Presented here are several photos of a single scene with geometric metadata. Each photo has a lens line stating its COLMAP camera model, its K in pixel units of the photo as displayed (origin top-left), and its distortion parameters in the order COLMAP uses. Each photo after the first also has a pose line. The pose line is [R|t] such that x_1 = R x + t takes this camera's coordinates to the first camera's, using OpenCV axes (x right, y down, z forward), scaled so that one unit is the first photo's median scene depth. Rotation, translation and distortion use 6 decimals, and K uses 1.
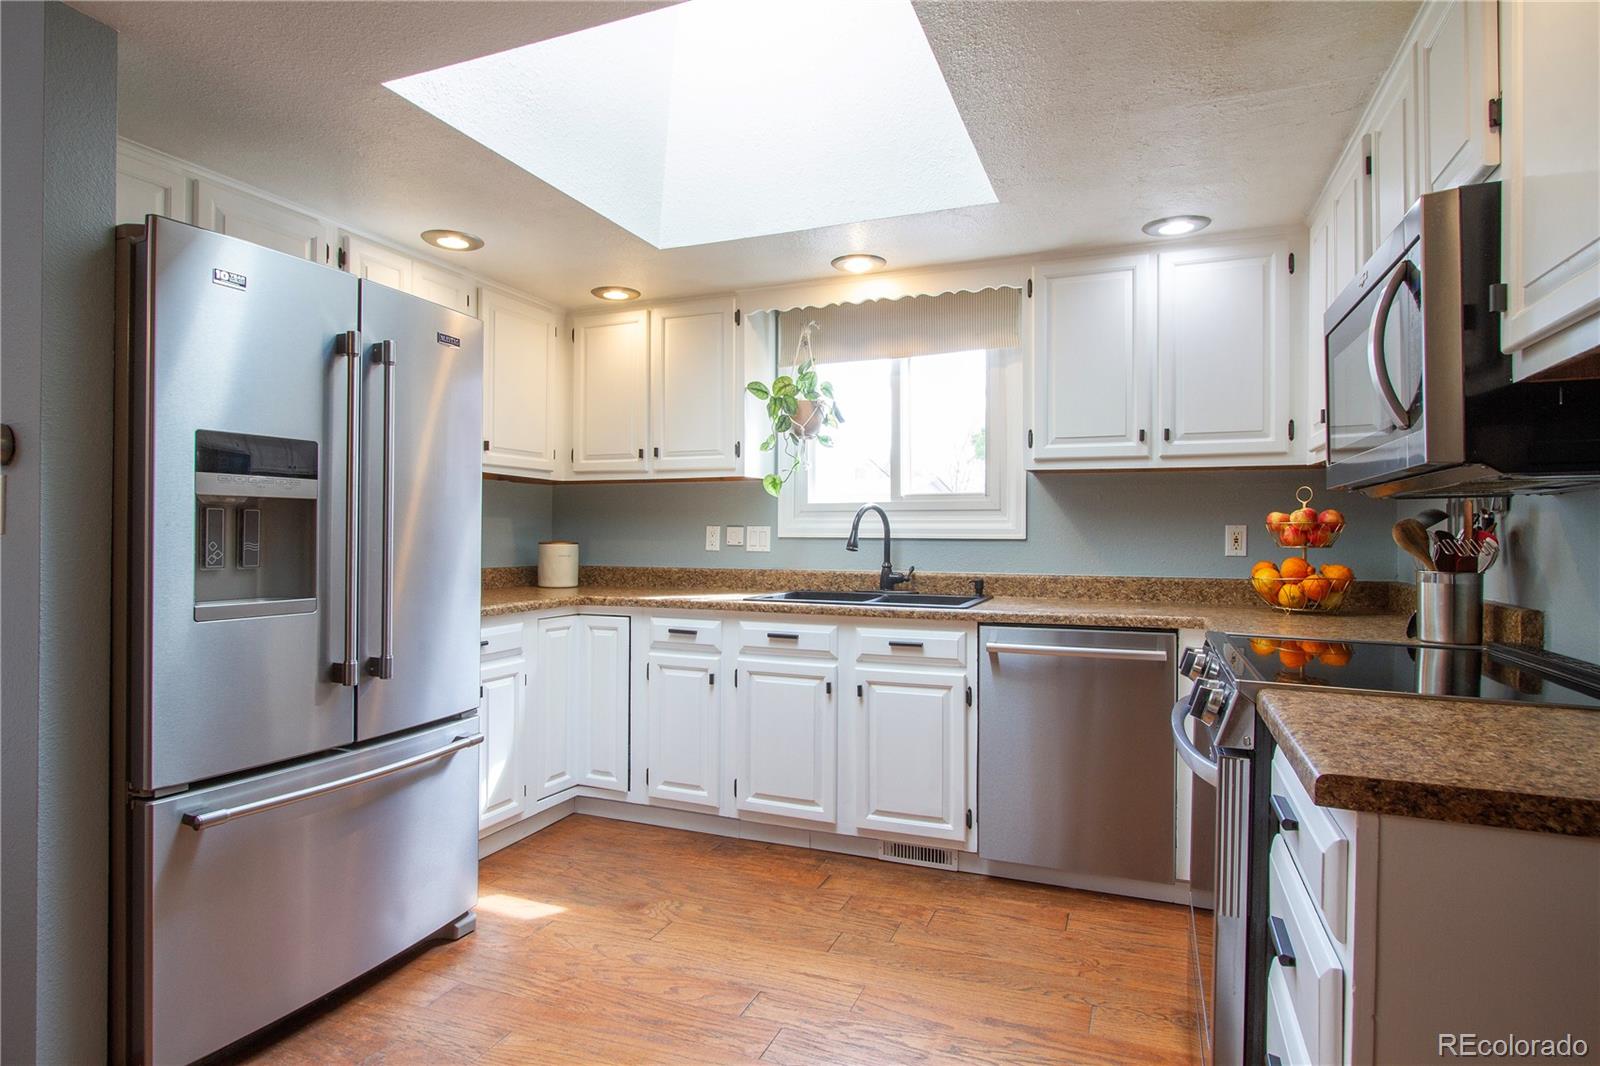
lens RADIAL K [[852.6, 0, 800.0], [0, 852.6, 533.0], [0, 0, 1]] dist [-0.029103, 0.000297]
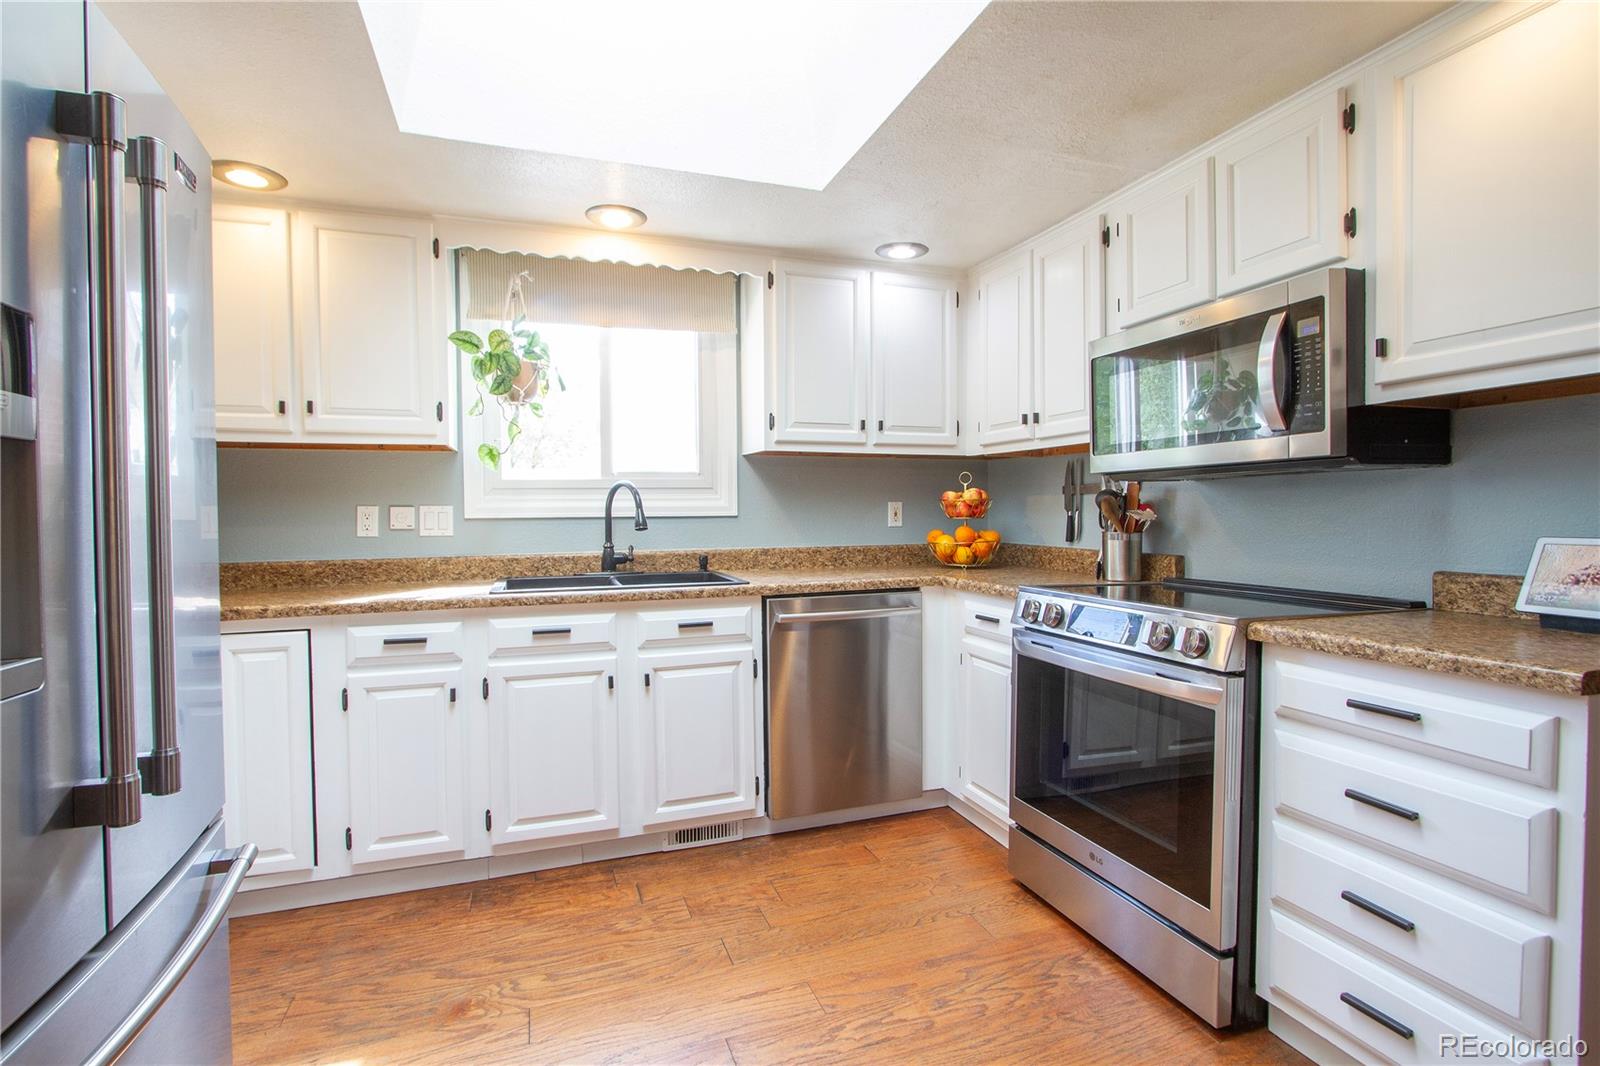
lens RADIAL K [[746.4, 0, 800.0], [0, 746.4, 533.0], [0, 0, 1]] dist [-0.024429, 0.007625]
pose [[0.748332, -0.029271, 0.662679, -0.326716], [0.012085, 0.999462, 0.030499, 0.001152], [-0.663215, -0.014815, 0.748283, 0.267470]]
